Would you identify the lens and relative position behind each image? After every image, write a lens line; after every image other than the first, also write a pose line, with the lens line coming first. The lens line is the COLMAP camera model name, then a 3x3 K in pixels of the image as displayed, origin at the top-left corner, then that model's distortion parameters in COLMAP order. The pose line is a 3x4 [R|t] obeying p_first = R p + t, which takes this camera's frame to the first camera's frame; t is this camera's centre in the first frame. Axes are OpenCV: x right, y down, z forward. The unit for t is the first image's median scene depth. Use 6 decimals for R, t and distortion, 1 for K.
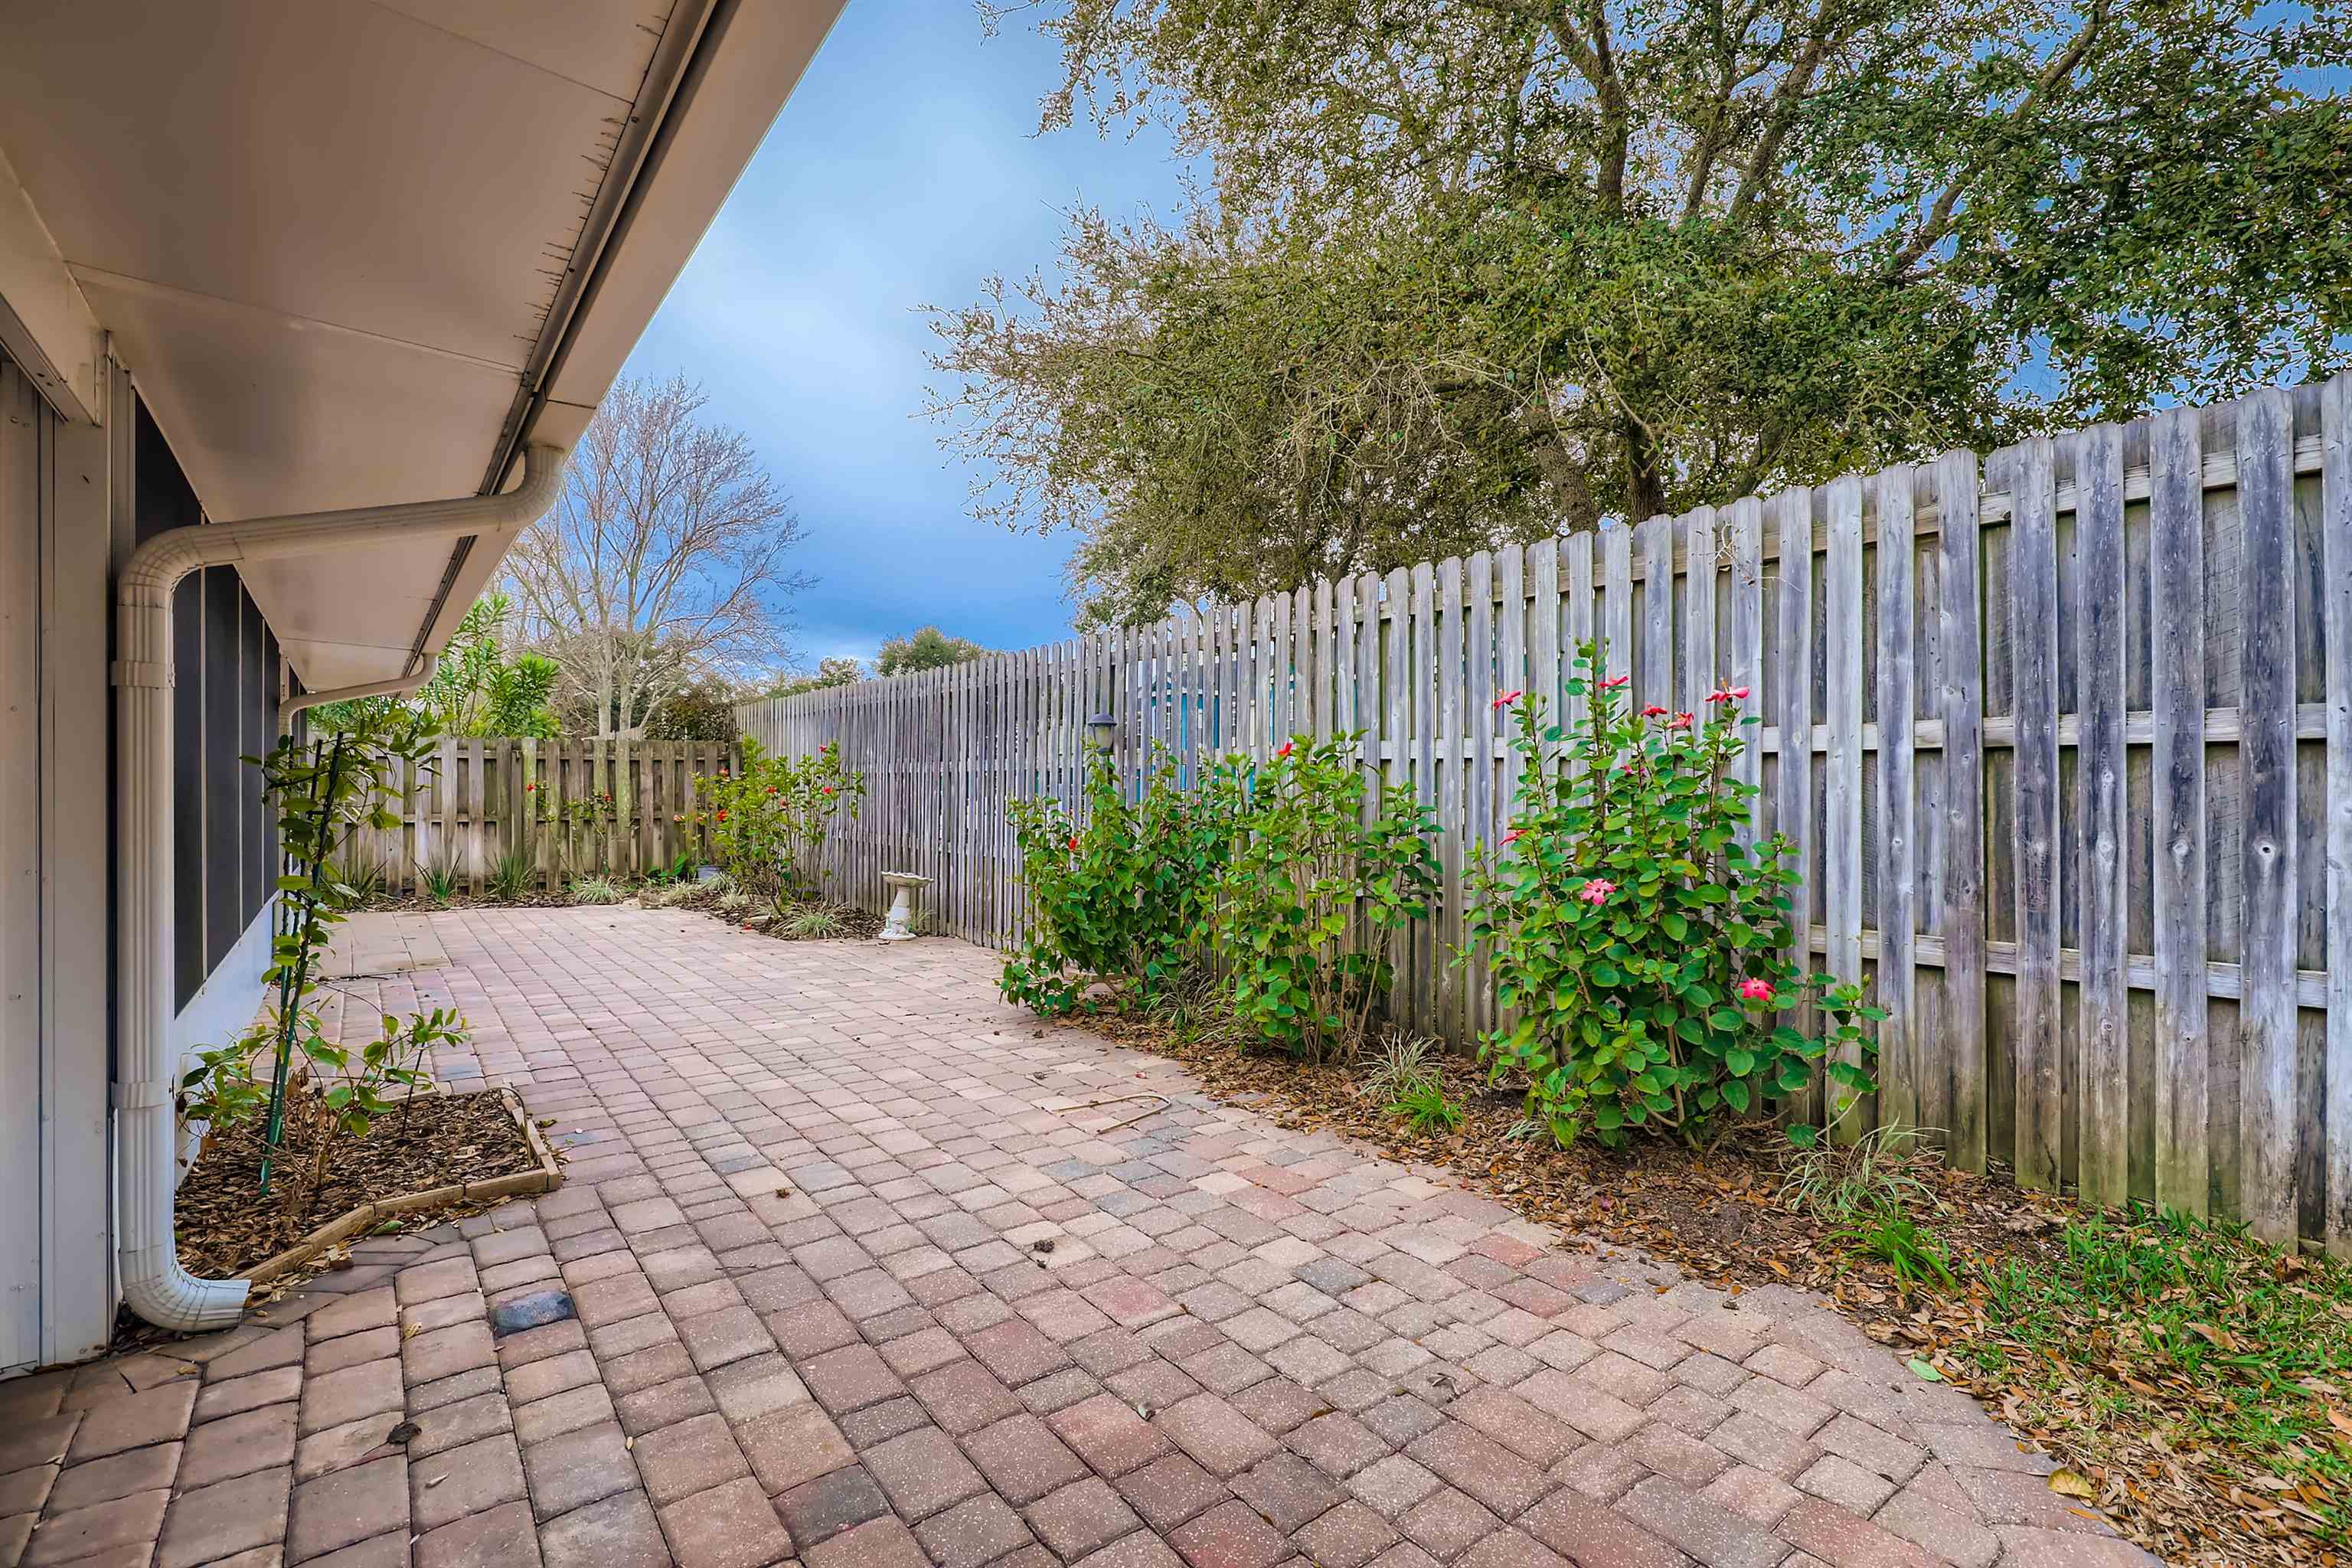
lens RADIAL K [[1066.8, 0, 1194.7], [0, 1066.8, 777.7], [0, 0, 1]] dist [0.000566, 0.000292]
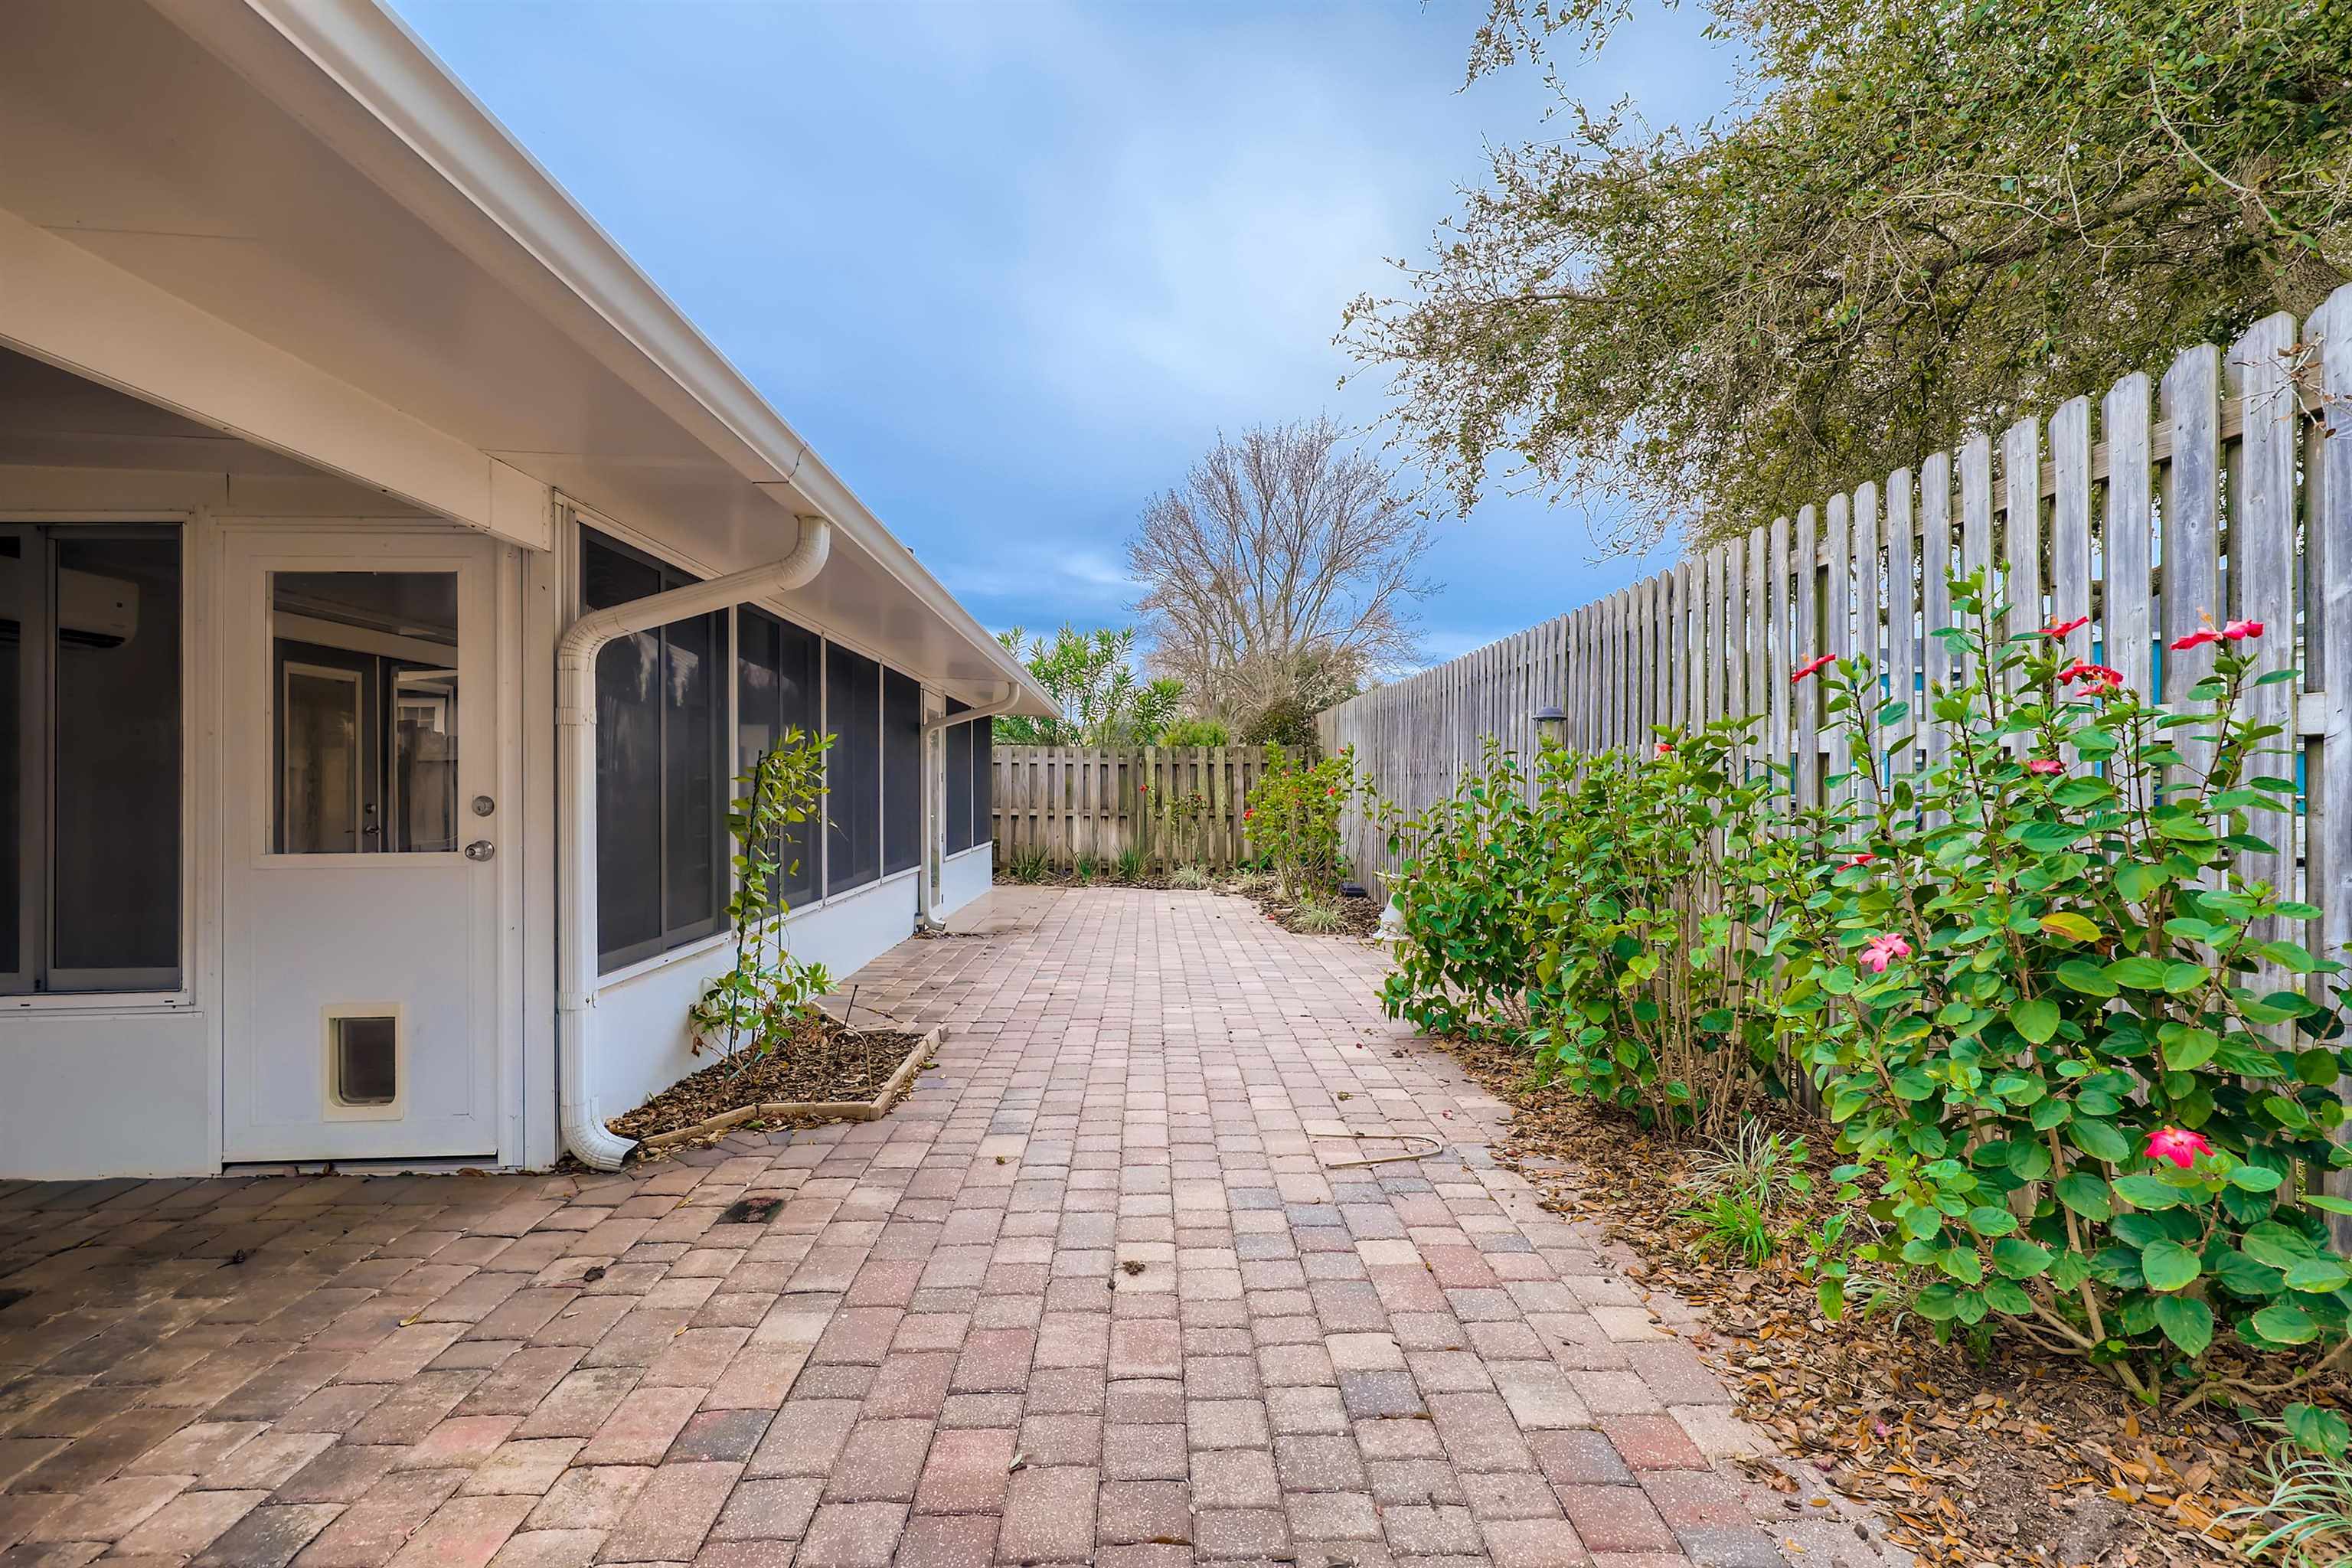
lens RADIAL K [[1066.8, 0, 1194.7], [0, 1066.8, 777.7], [0, 0, 1]] dist [0.000566, 0.000292]
pose [[0.815885, -0.005448, -0.578189, 0.349070], [0.005997, 0.999982, -0.000961, -0.002898], [0.578183, -0.002683, 0.815903, 0.182570]]
